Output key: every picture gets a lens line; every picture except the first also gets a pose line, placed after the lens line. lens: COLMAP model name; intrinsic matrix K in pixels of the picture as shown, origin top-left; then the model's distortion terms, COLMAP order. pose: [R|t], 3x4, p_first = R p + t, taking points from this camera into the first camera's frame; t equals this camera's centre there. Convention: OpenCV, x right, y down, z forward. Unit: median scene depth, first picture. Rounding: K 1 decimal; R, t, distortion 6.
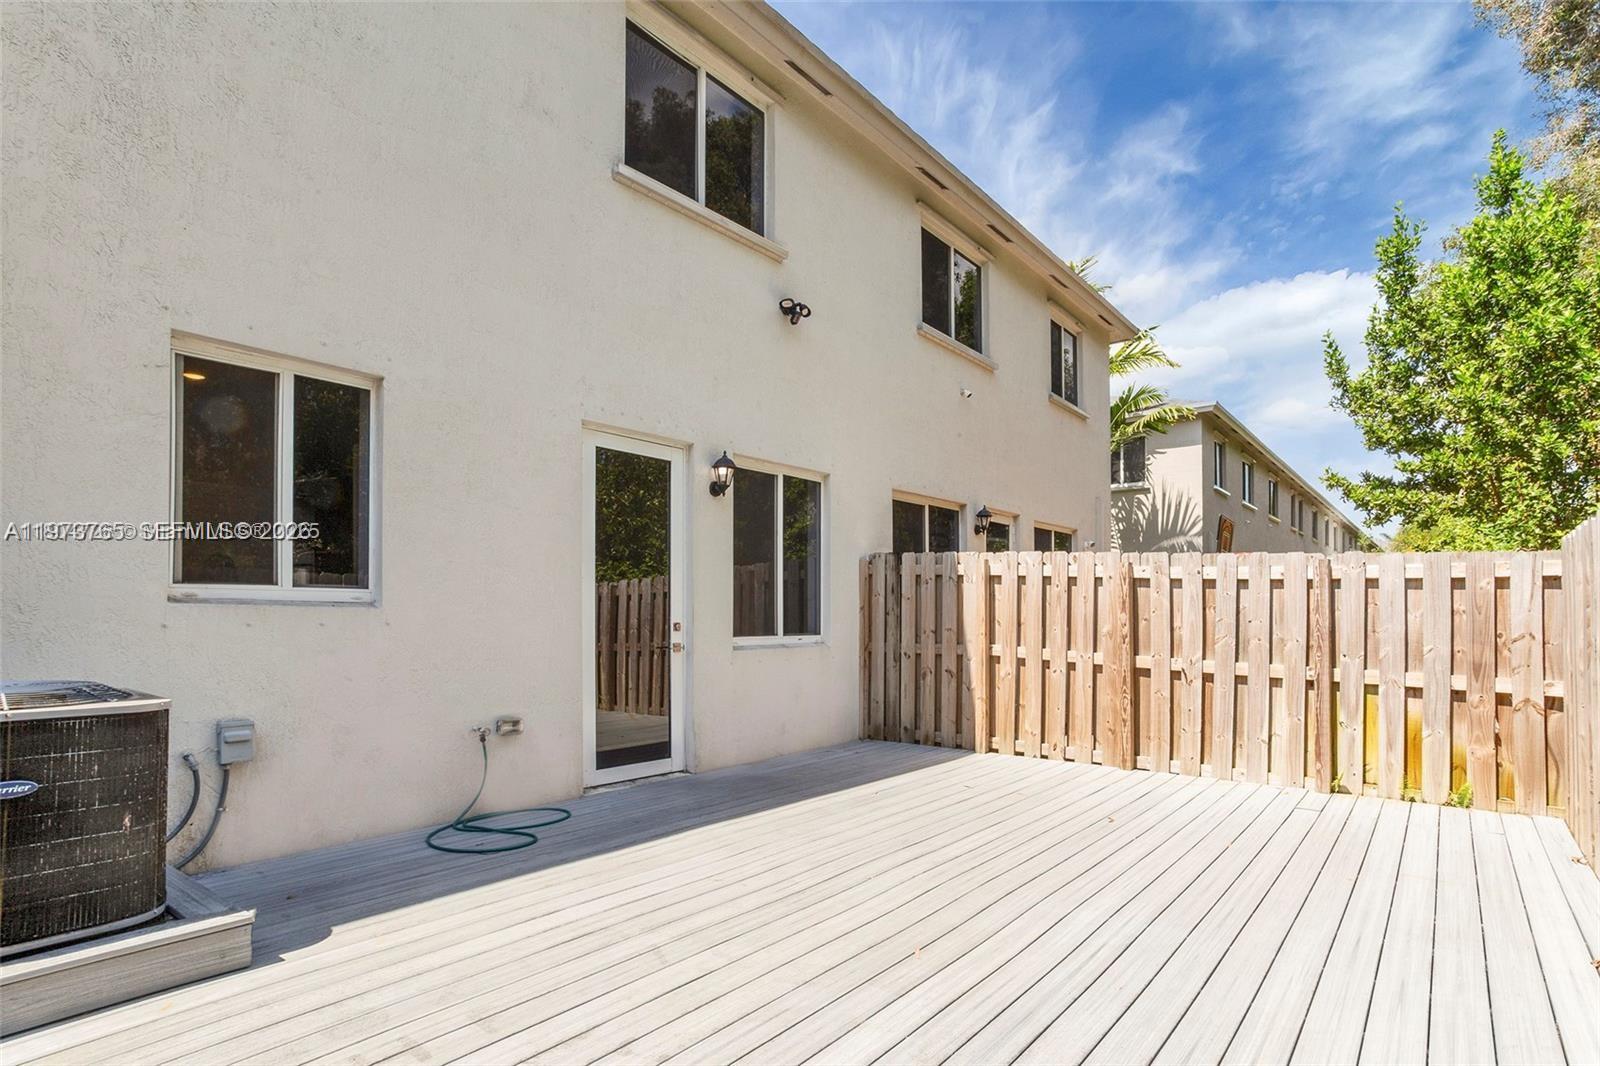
lens RADIAL K [[794.1, 0, 847.7], [0, 794.1, 606.8], [0, 0, 1]] dist [-0.030723, 0.000212]
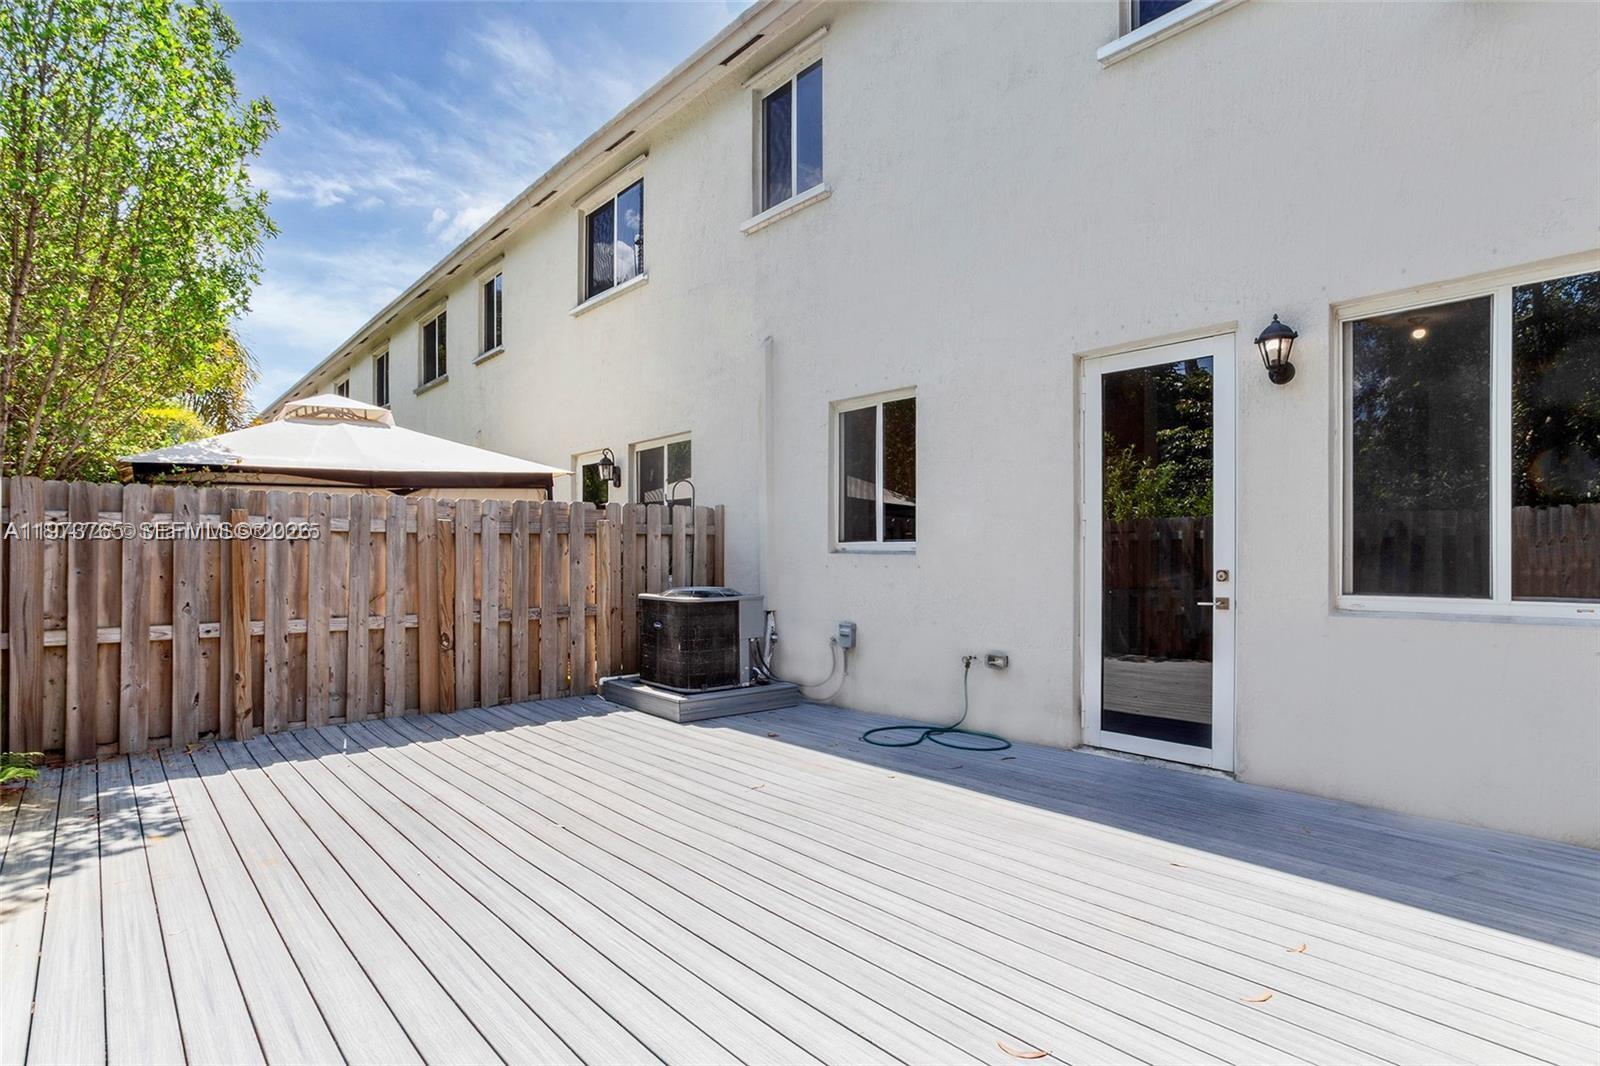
lens RADIAL K [[794.1, 0, 794.5], [0, 794.1, 571.6], [0, 0, 1]] dist [-0.030723, 0.000212]
pose [[-0.173649, 0.009310, -0.984764, 0.714746], [0.008004, 0.999936, 0.008042, 0.015173], [0.984775, -0.006486, -0.173713, 0.909487]]
